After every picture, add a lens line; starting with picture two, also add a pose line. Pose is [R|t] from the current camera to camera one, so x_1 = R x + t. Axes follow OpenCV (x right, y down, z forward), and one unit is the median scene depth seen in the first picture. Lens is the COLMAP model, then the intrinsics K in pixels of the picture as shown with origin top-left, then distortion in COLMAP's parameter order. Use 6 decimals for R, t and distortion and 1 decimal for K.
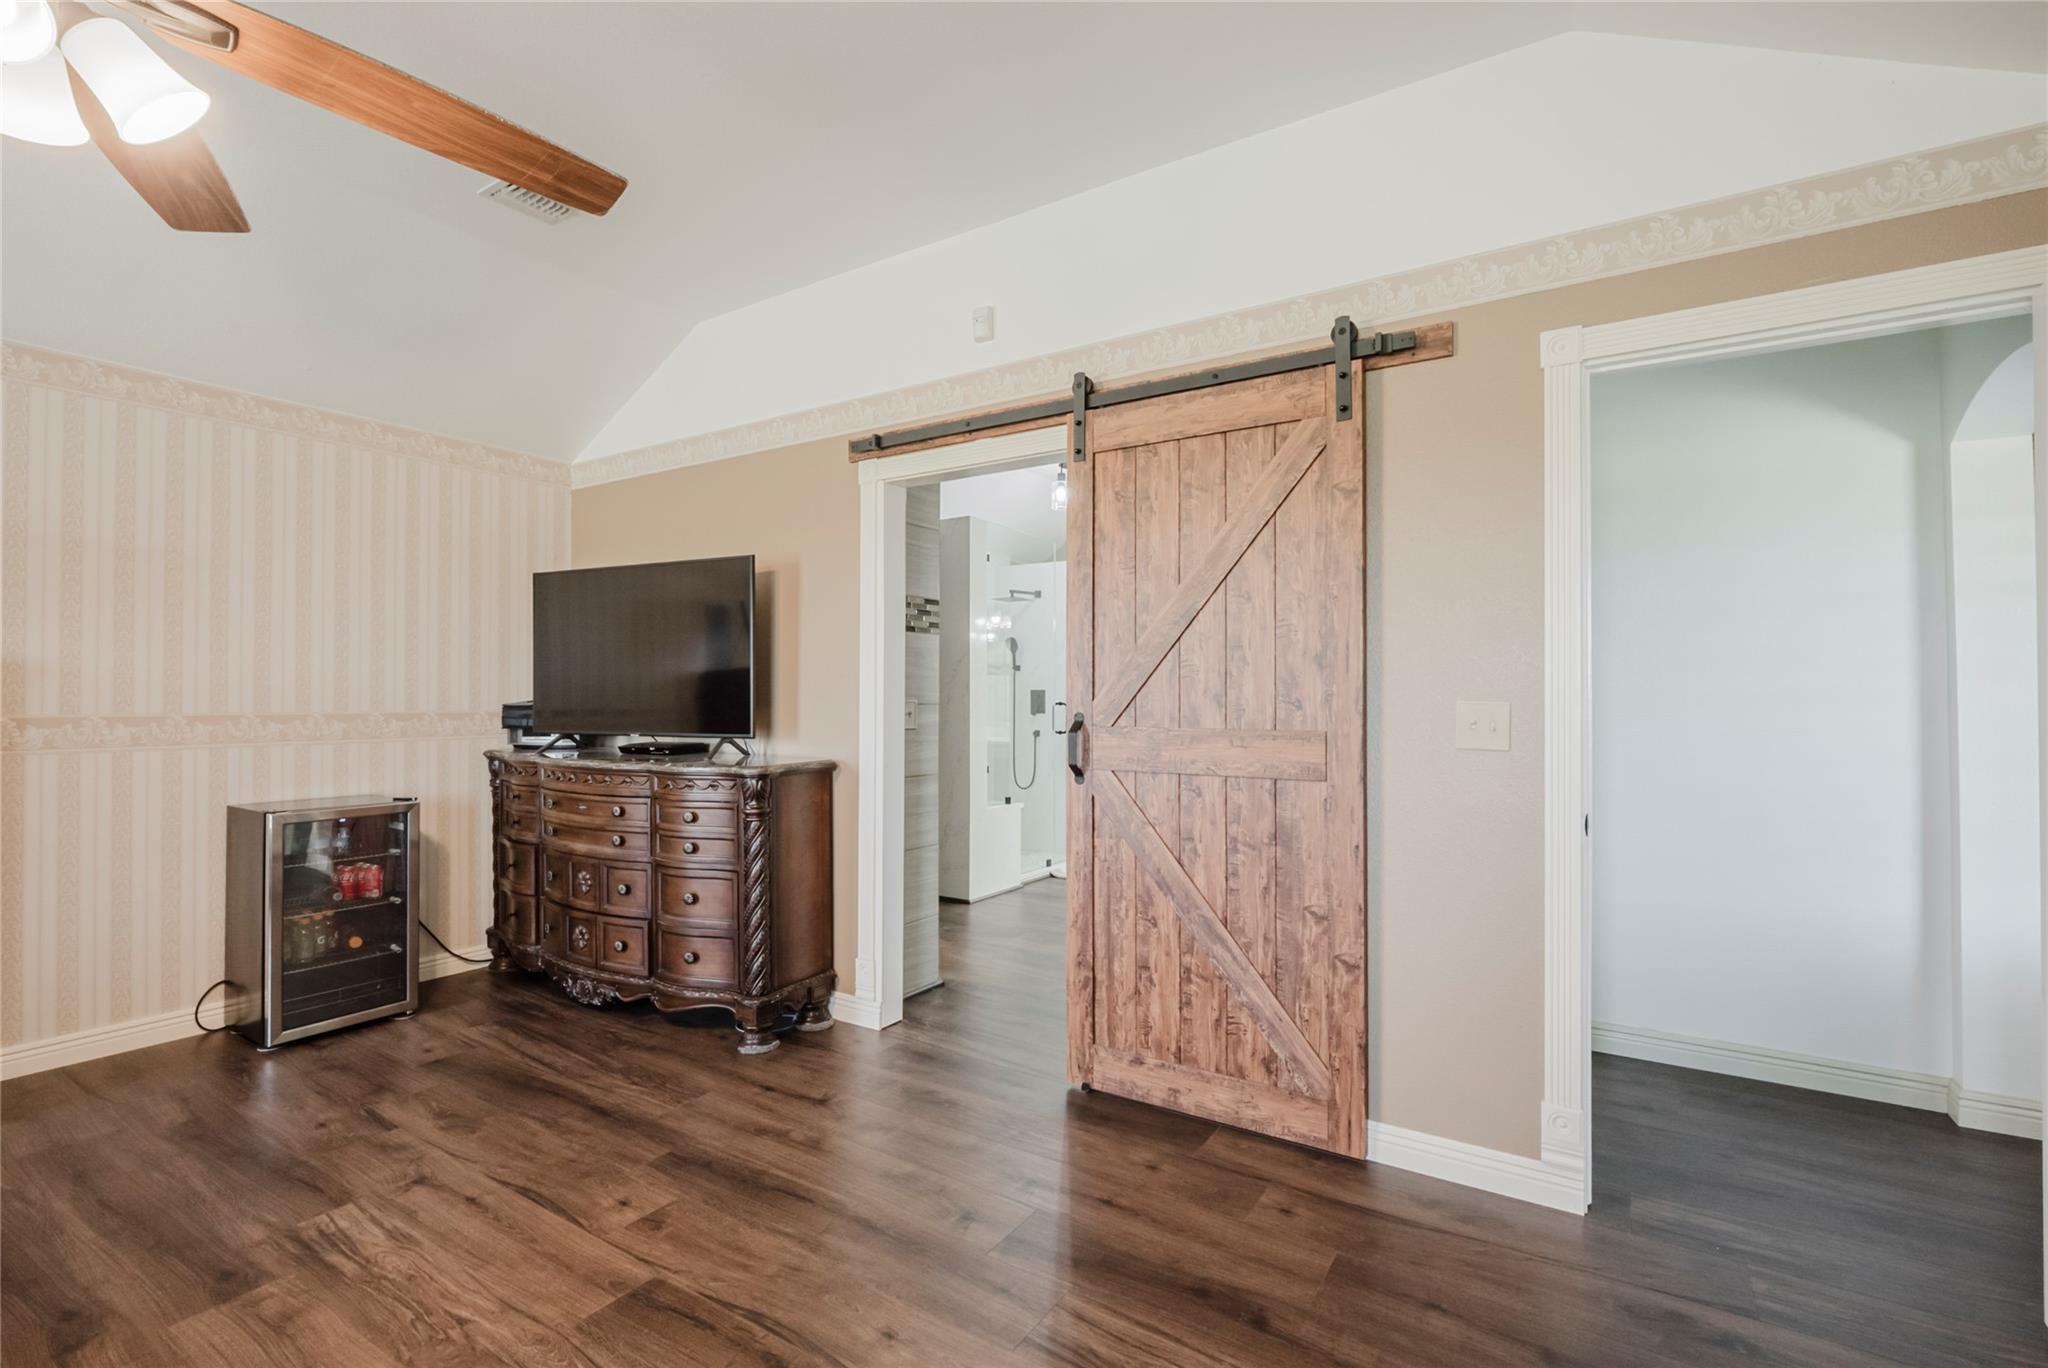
lens RADIAL K [[927.5, 0, 1019.4], [0, 927.5, 695.5], [0, 0, 1]] dist [0.000669, 0.000082]
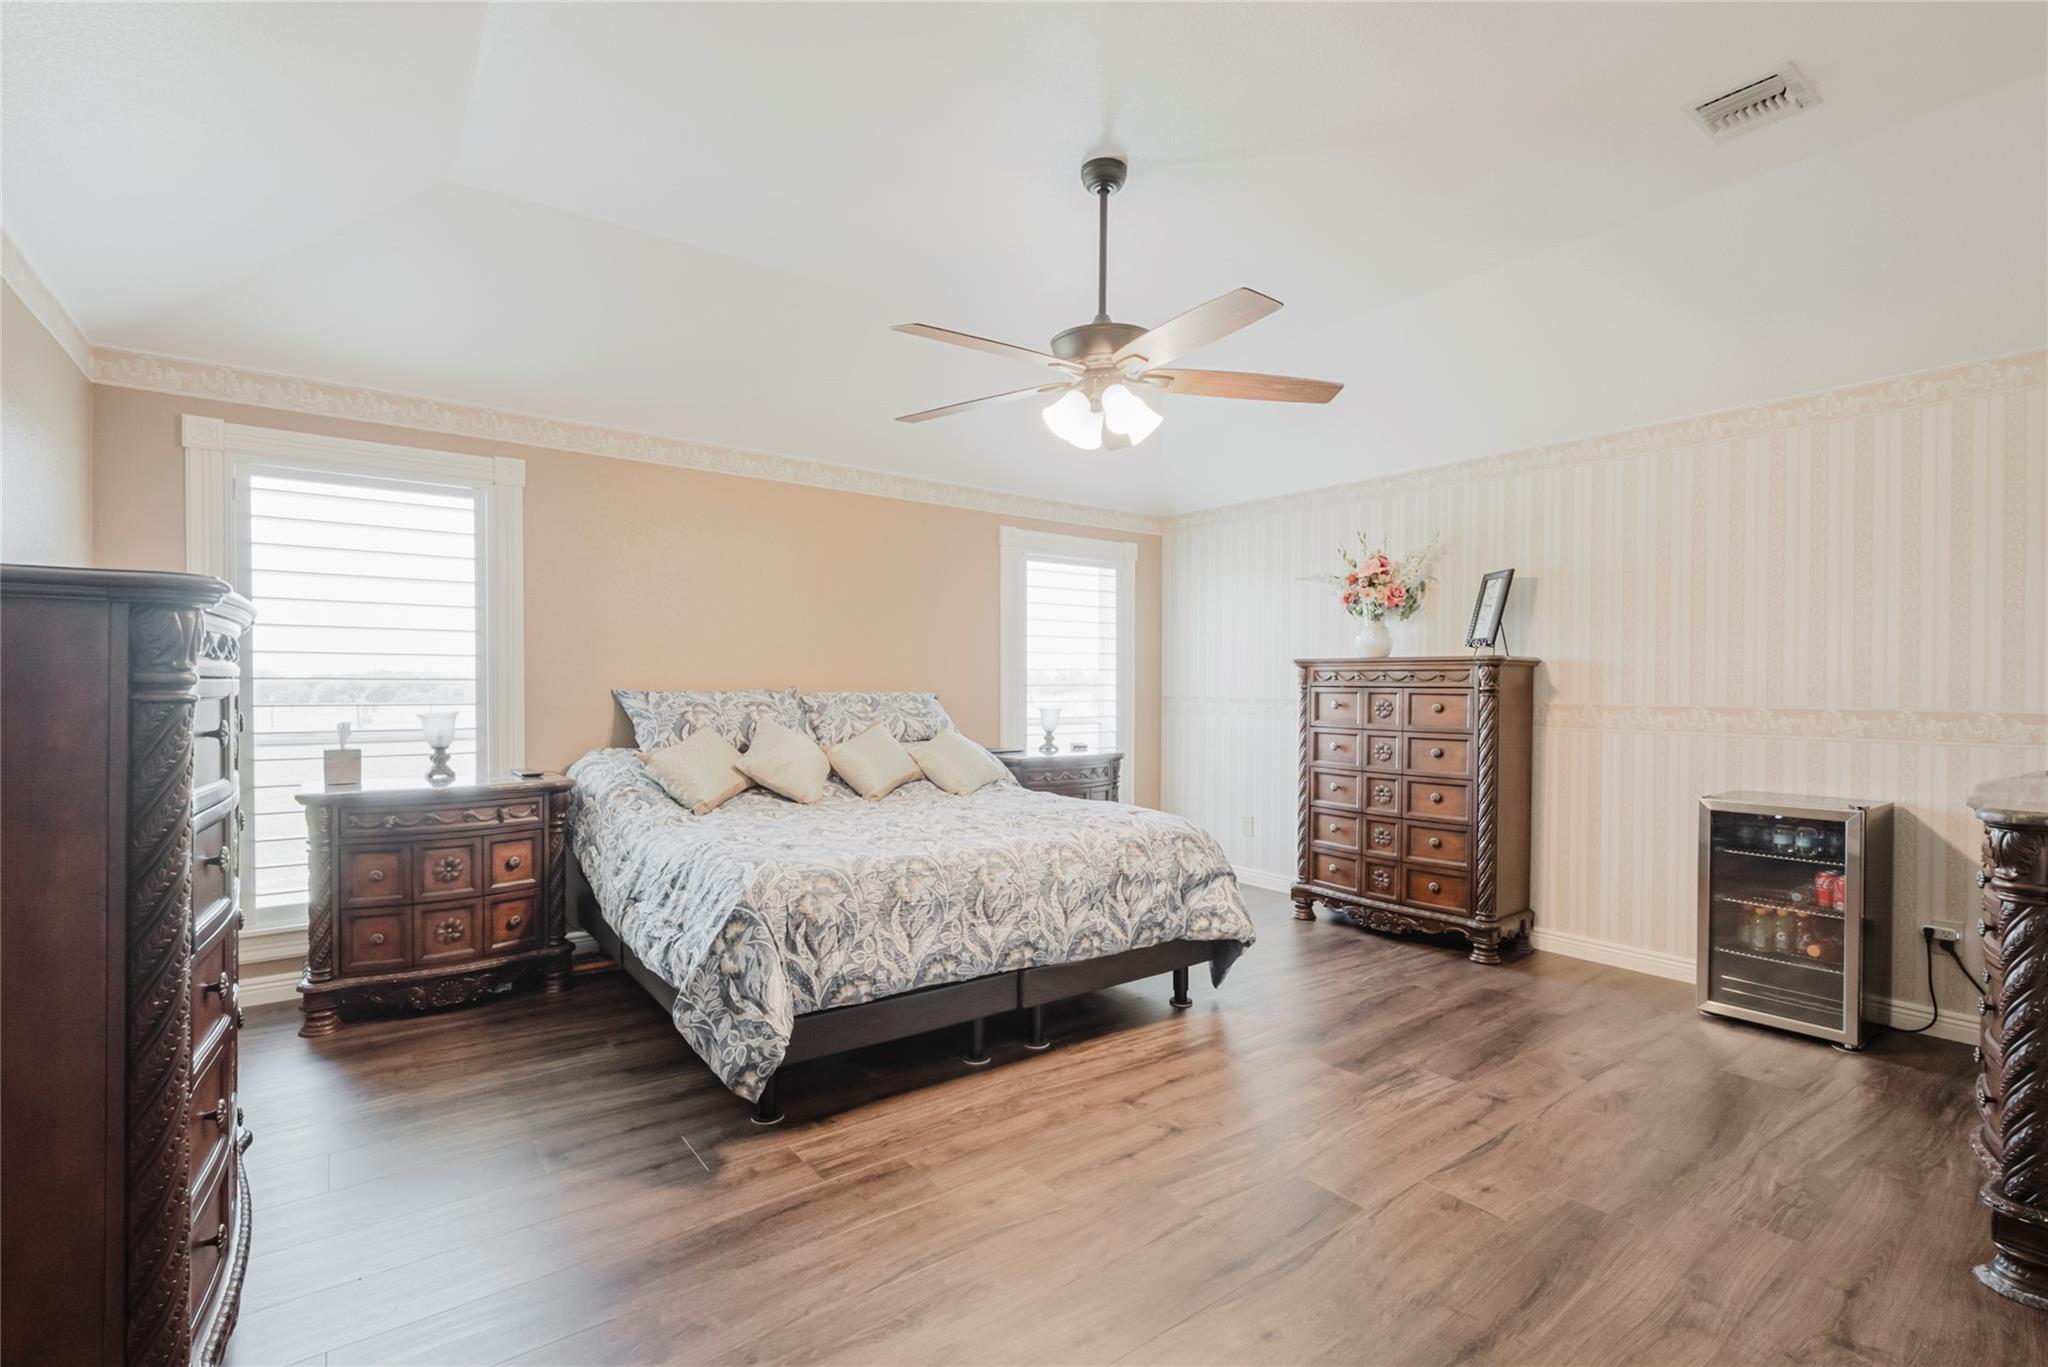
lens RADIAL K [[927.5, 0, 1019.4], [0, 927.5, 695.0], [0, 0, 1]] dist [0.000669, 0.000082]
pose [[-0.347579, 0.006979, -0.937625, 0.453970], [-0.005315, 0.999942, 0.009413, 0.000316], [0.937636, 0.008255, -0.347522, 0.567670]]
